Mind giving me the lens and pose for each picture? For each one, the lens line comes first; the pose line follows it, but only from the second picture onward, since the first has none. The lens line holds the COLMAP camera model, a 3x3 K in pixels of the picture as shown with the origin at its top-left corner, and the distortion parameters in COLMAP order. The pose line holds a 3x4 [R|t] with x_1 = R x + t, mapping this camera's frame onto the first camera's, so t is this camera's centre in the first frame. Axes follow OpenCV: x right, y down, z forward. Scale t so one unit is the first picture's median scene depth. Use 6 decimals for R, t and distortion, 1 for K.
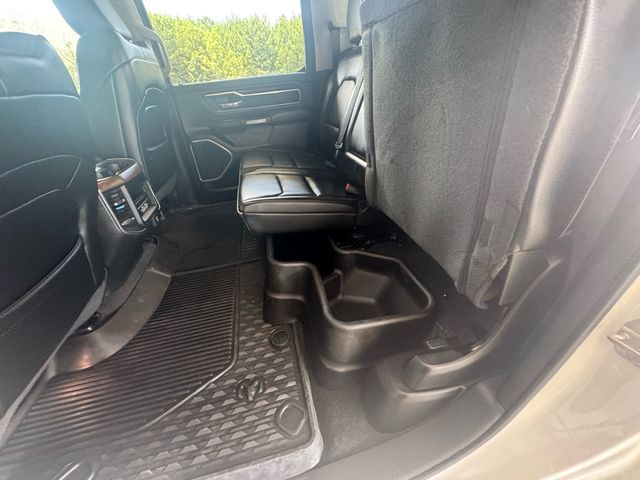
lens RADIAL K [[258.6, 0, 320.0], [0, 258.6, 240.0], [0, 0, 1]] dist [-0.004526, -0.000172]
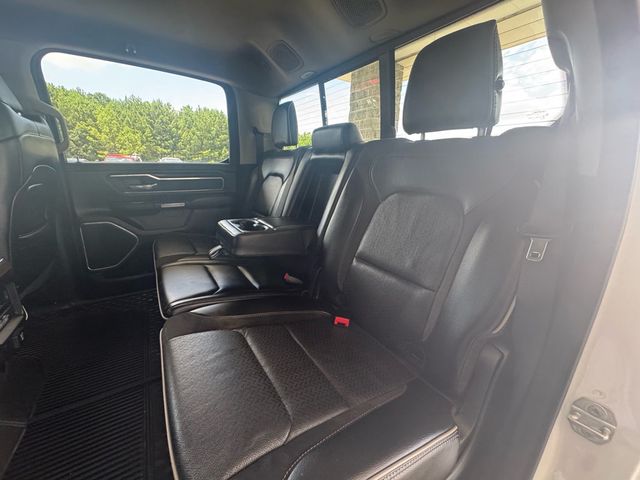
lens RADIAL K [[258.6, 0, 320.0], [0, 258.6, 240.0], [0, 0, 1]] dist [-0.004526, -0.000172]
pose [[0.936980, 0.002944, 0.349371, -0.100935], [0.094771, 0.960333, -0.262258, -0.060005], [-0.336284, 0.278840, 0.899534, 0.031514]]
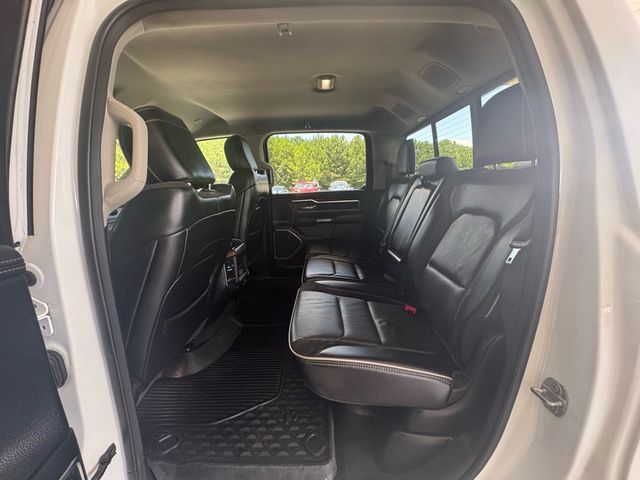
lens RADIAL K [[258.6, 0, 320.0], [0, 258.6, 240.0], [0, 0, 1]] dist [-0.004526, -0.000172]
pose [[0.970391, 0.093083, -0.222882, 0.052576], [-0.160506, 0.938061, -0.307051, 0.065158], [0.180496, 0.333734, 0.925226, -0.268112]]
